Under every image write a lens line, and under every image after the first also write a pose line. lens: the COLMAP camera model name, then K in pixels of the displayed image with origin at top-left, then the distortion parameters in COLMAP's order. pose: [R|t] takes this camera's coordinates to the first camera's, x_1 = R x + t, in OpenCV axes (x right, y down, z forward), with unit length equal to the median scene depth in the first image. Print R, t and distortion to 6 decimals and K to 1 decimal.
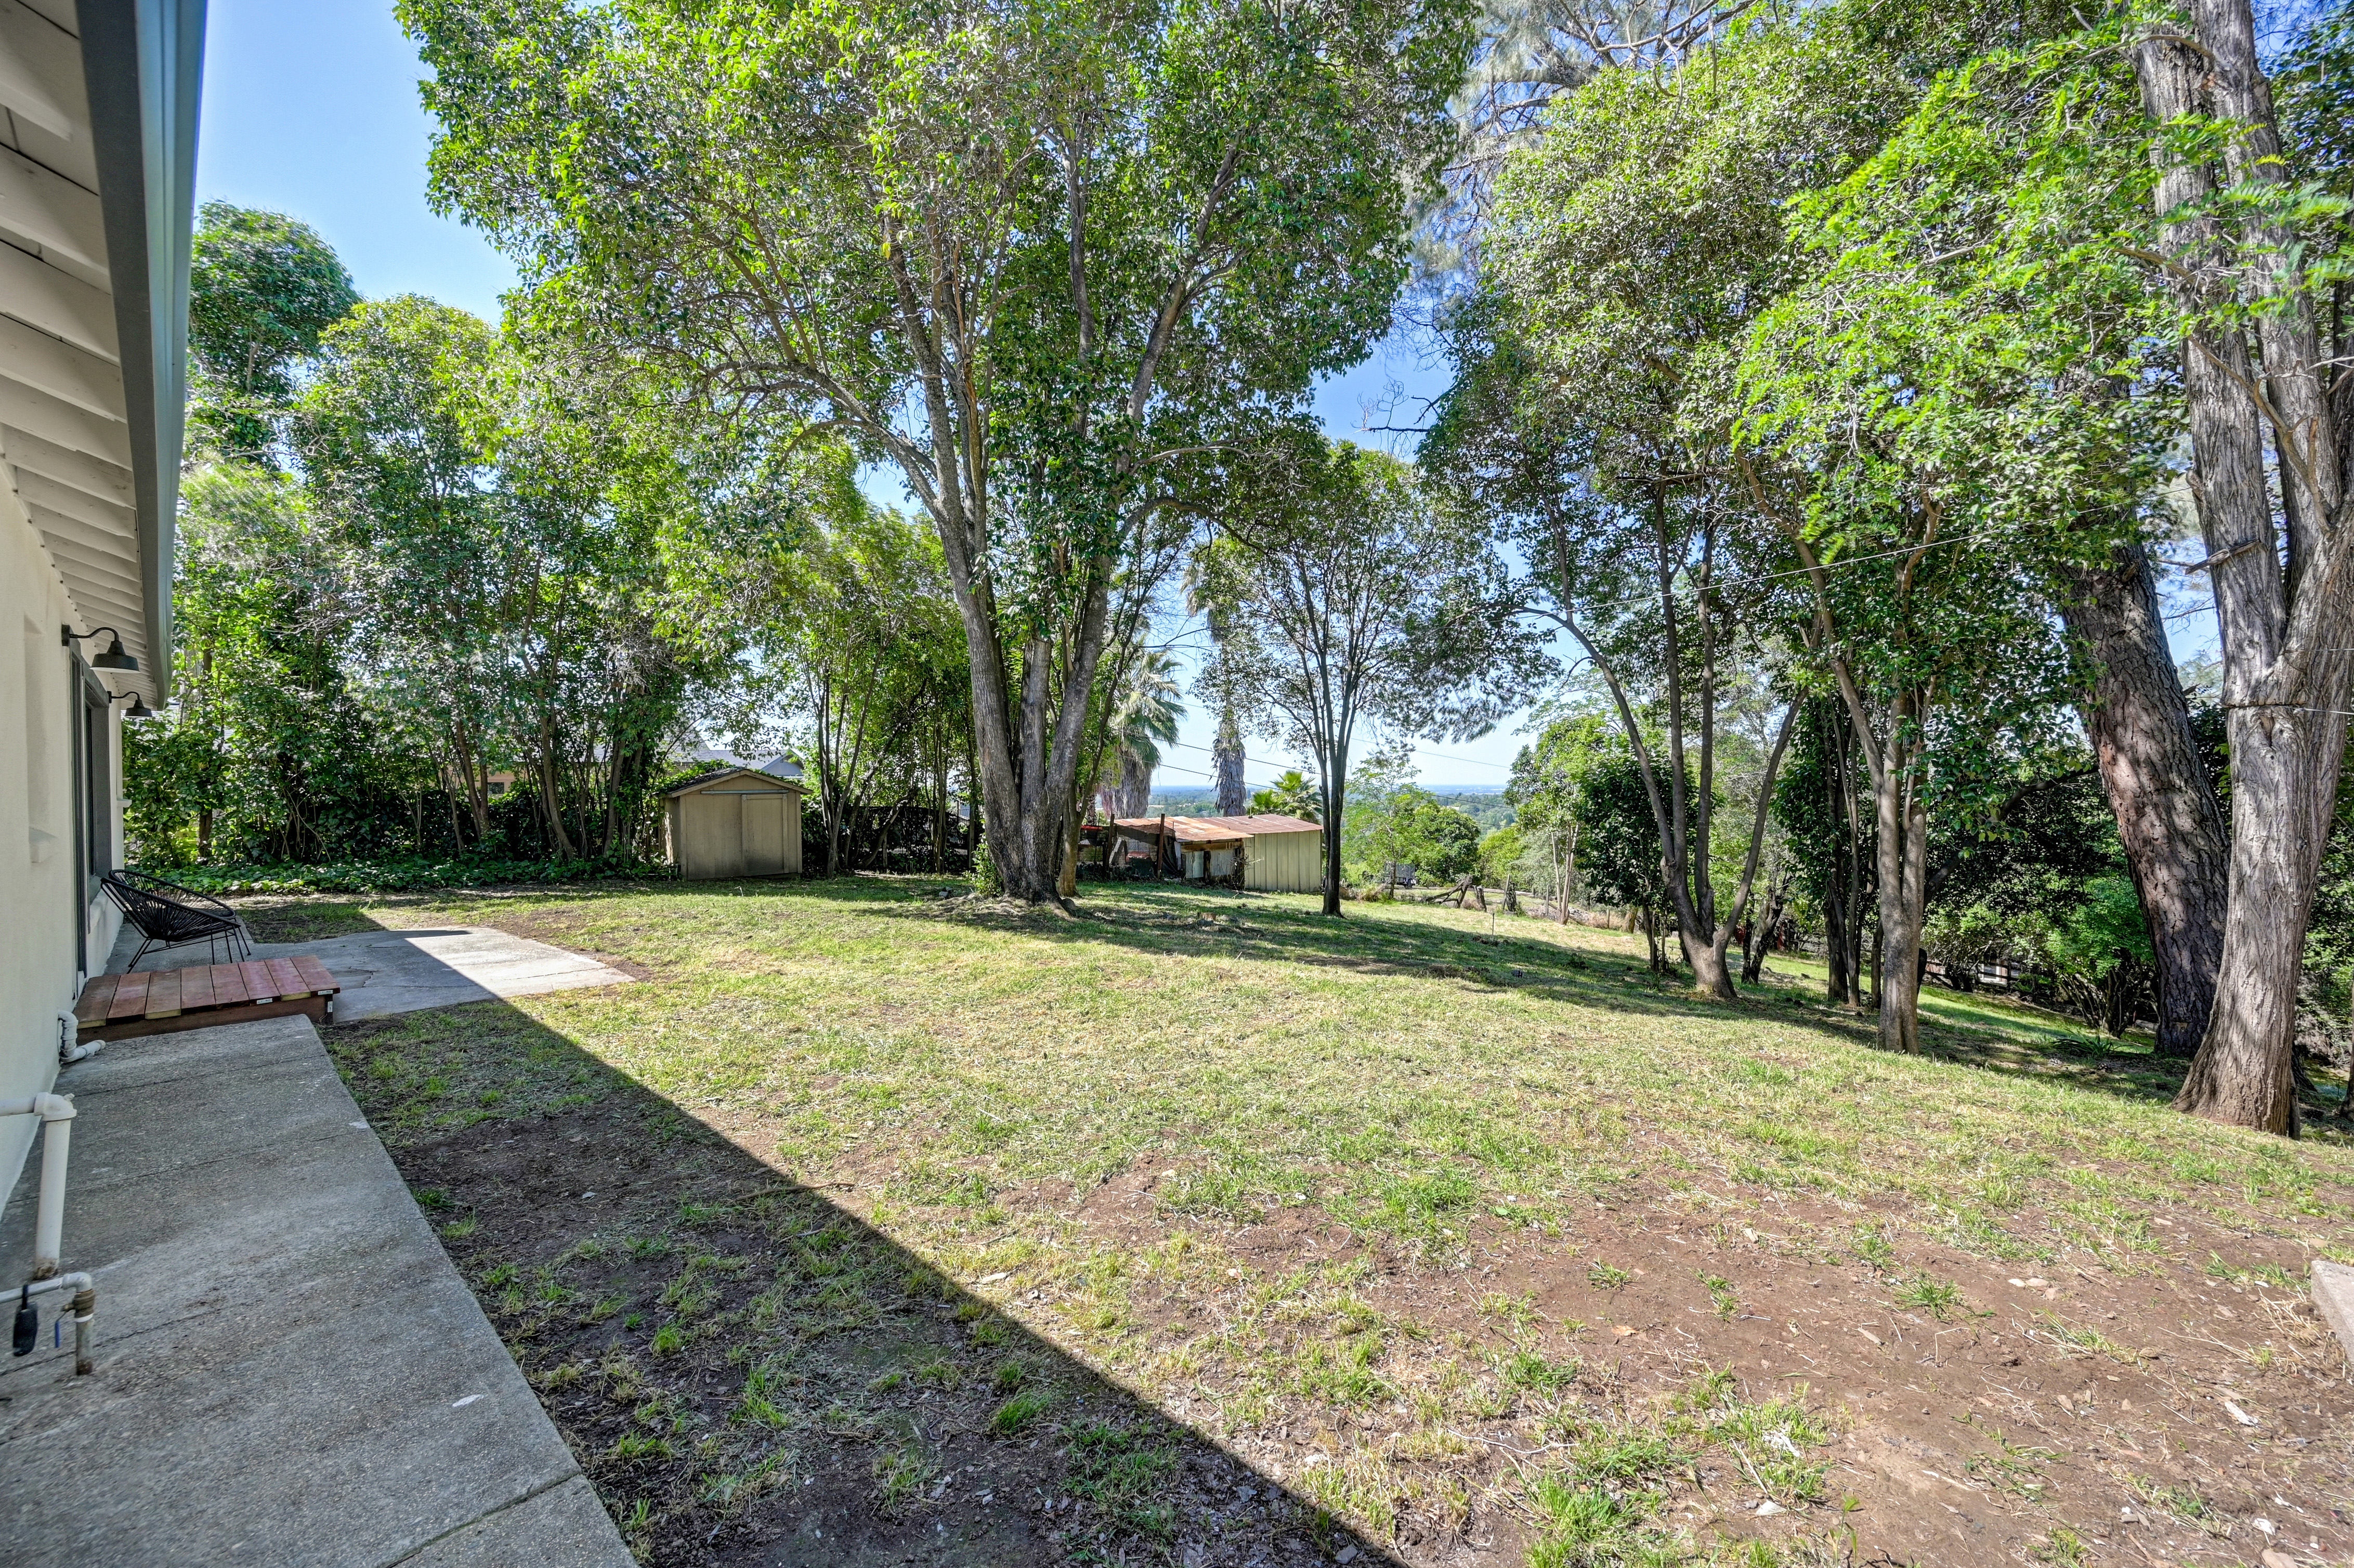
lens RADIAL K [[938.3, 0, 1175.1], [0, 938.3, 790.7], [0, 0, 1]] dist [0.001108, -0.000027]
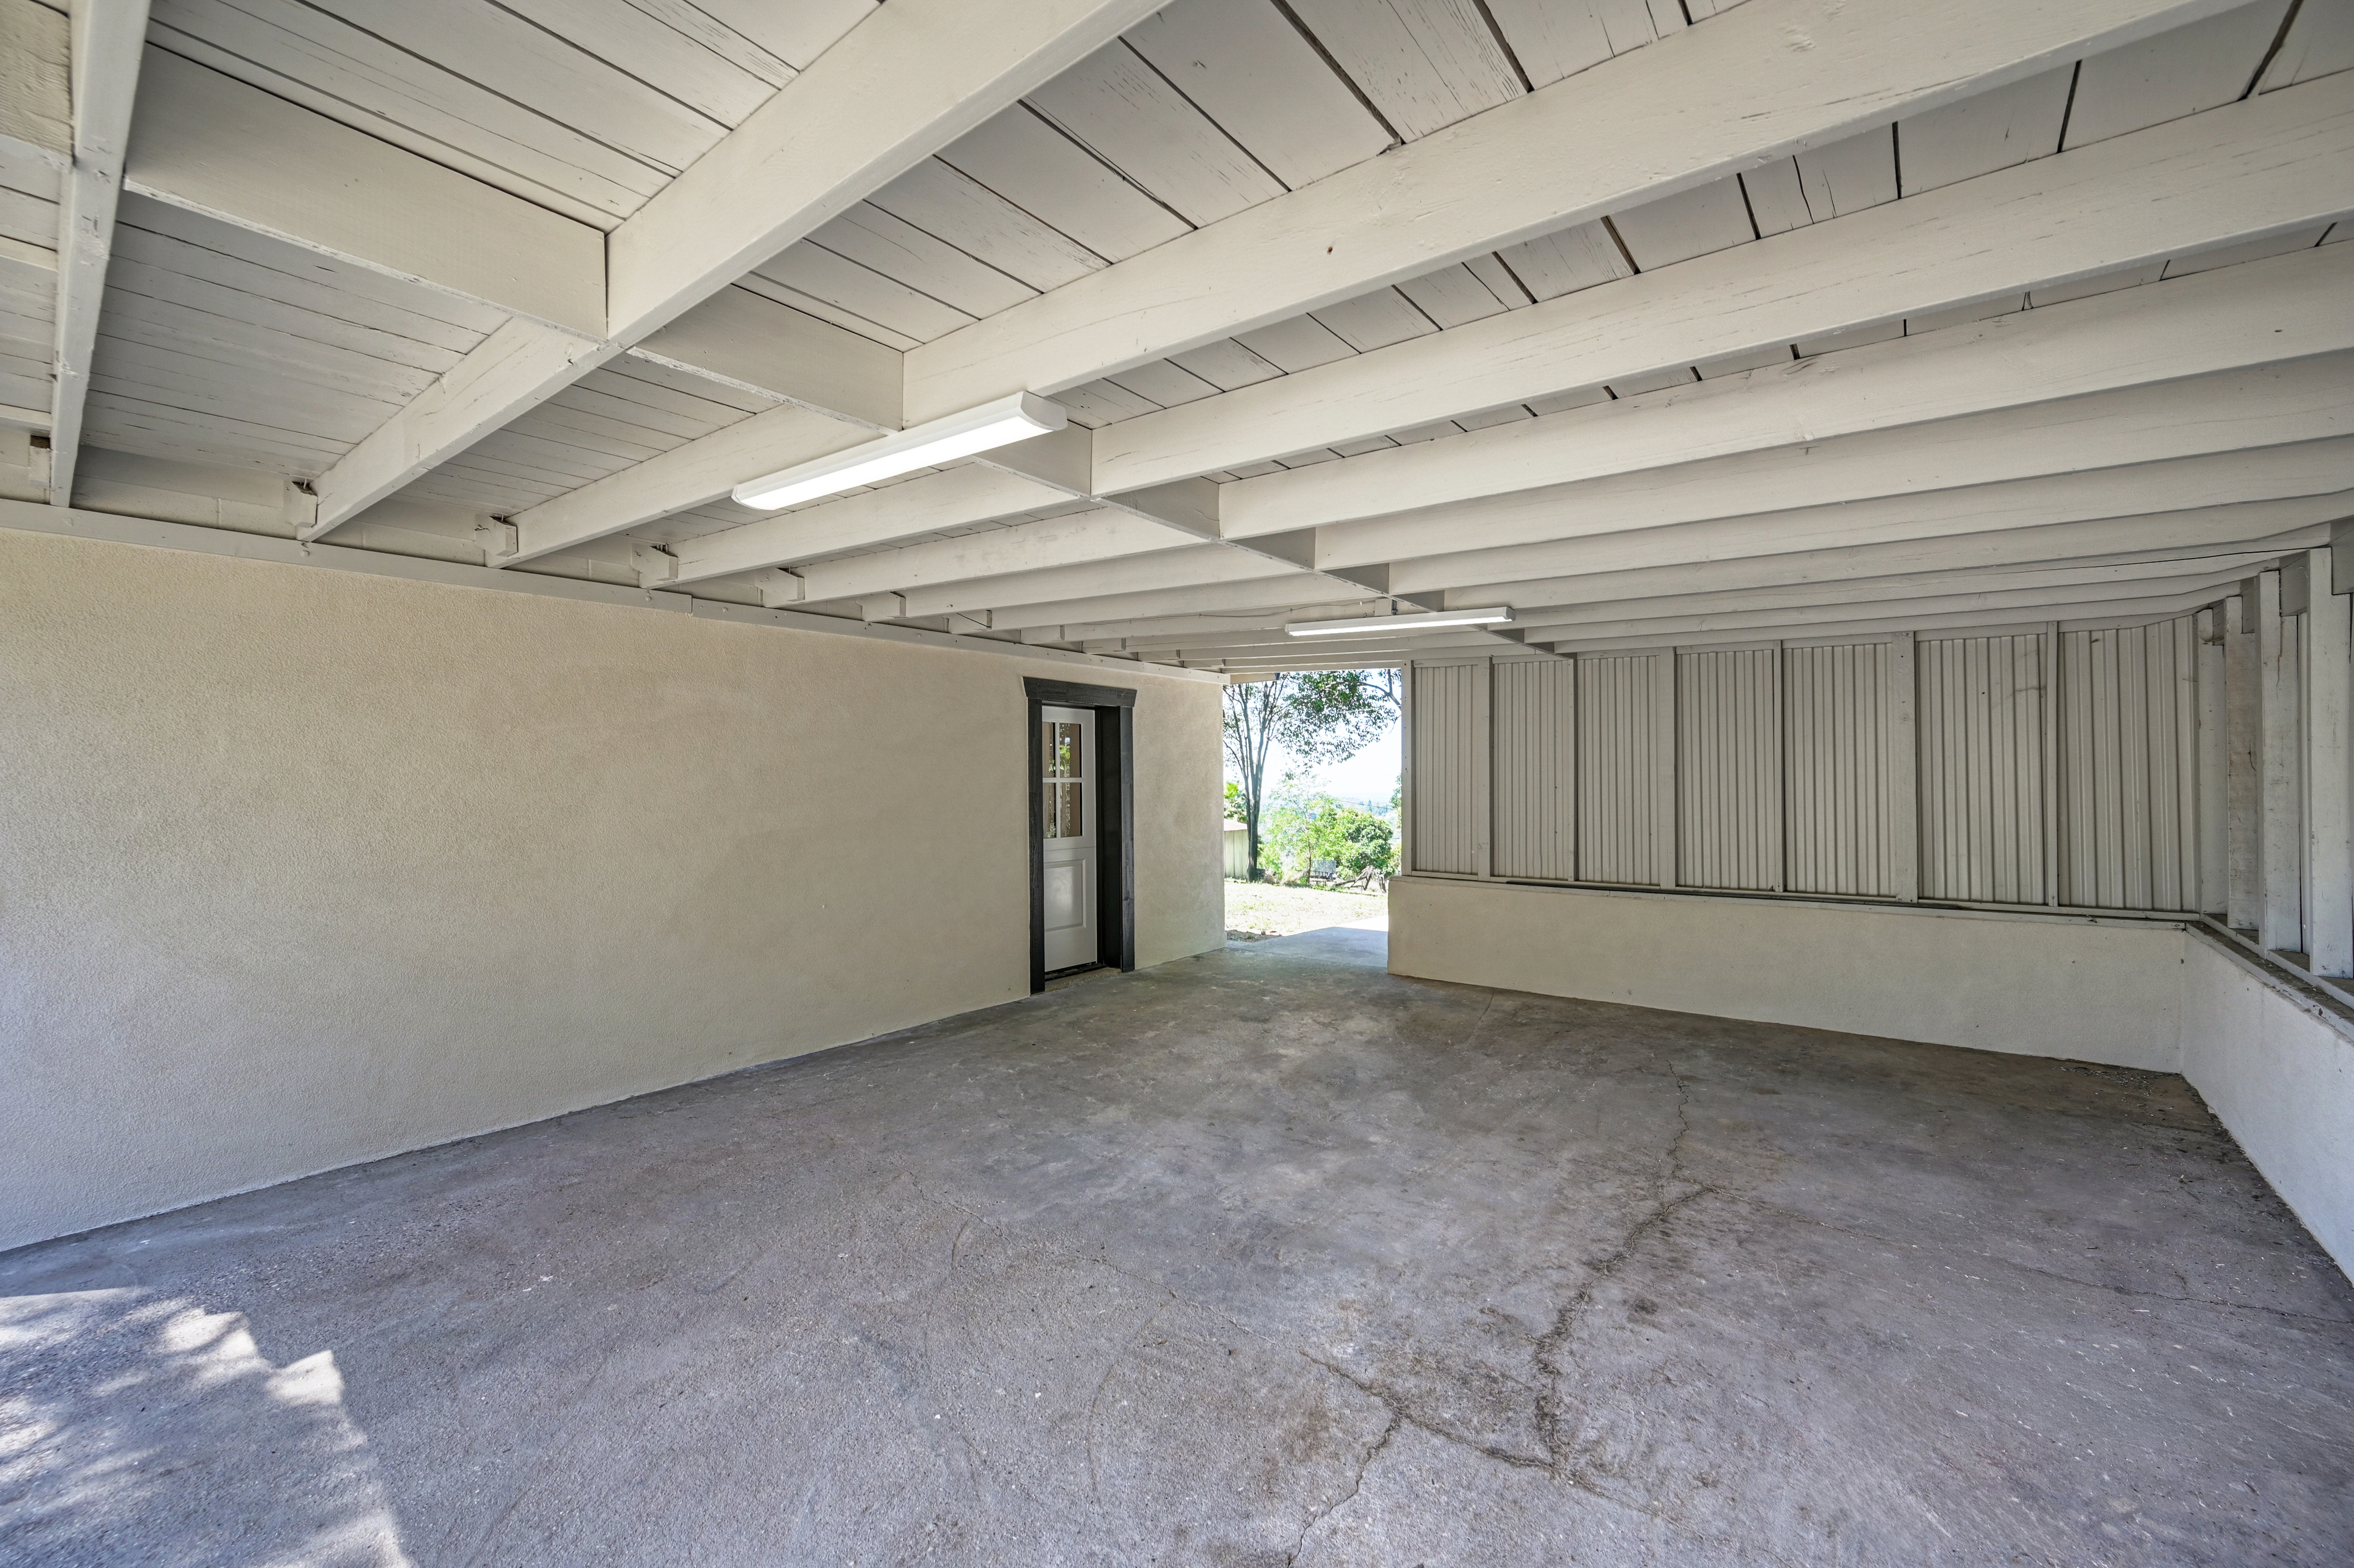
lens RADIAL K [[938.3, 0, 1178.5], [0, 938.3, 786.0], [0, 0, 1]] dist [0.001108, -0.000027]
pose [[0.997954, -0.002310, 0.063898, -0.034243], [0.003131, 0.999914, -0.012758, 0.000316], [-0.063863, 0.012932, 0.997875, -0.402677]]
